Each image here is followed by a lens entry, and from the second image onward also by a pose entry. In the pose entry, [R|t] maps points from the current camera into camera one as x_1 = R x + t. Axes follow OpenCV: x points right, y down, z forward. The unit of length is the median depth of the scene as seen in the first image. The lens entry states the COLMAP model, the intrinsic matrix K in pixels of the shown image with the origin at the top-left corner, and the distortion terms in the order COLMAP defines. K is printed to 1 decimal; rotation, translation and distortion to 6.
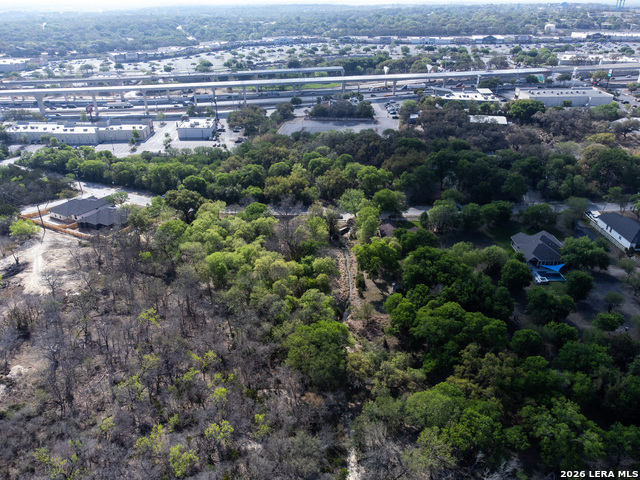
lens RADIAL K [[473.2, 0, 318.0], [0, 473.2, 238.3], [0, 0, 1]] dist [0.005095, 0.016028]
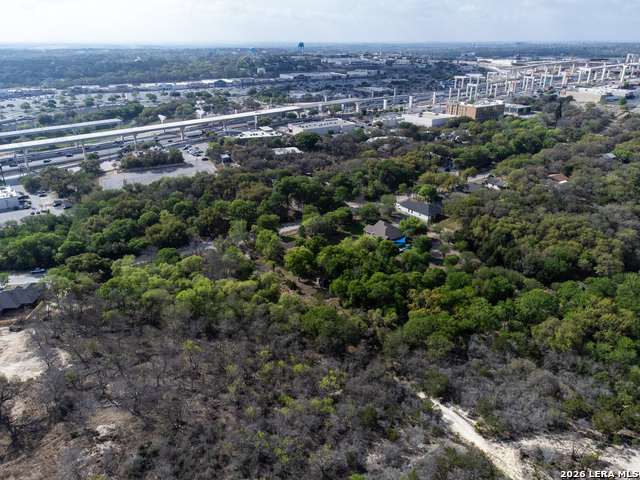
lens RADIAL K [[473.2, 0, 319.3], [0, 473.2, 242.7], [0, 0, 1]] dist [0.005095, 0.016028]
pose [[0.831012, -0.220682, 0.510606, -0.225616], [0.254036, 0.967184, 0.004570, -0.002224], [-0.494859, 0.125914, 0.859802, -0.065869]]
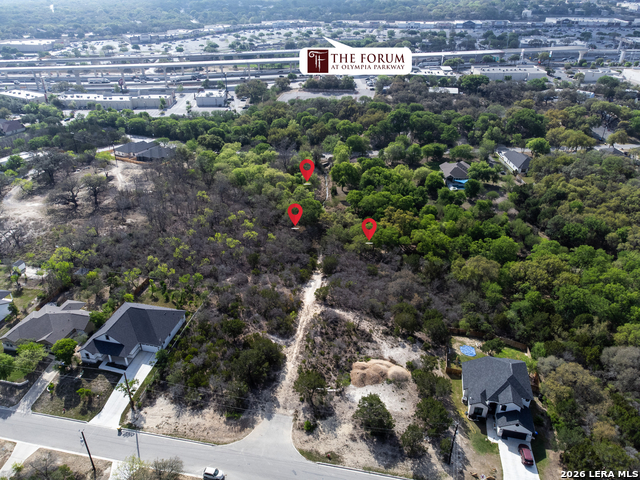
lens RADIAL K [[473.2, 0, 322.1], [0, 473.2, 236.8], [0, 0, 1]] dist [0.005095, 0.016028]
pose [[0.999919, -0.000721, 0.012718, 0.016030], [0.000364, 0.999607, 0.028037, 0.095032], [-0.012733, -0.028031, 0.999526, -0.245253]]
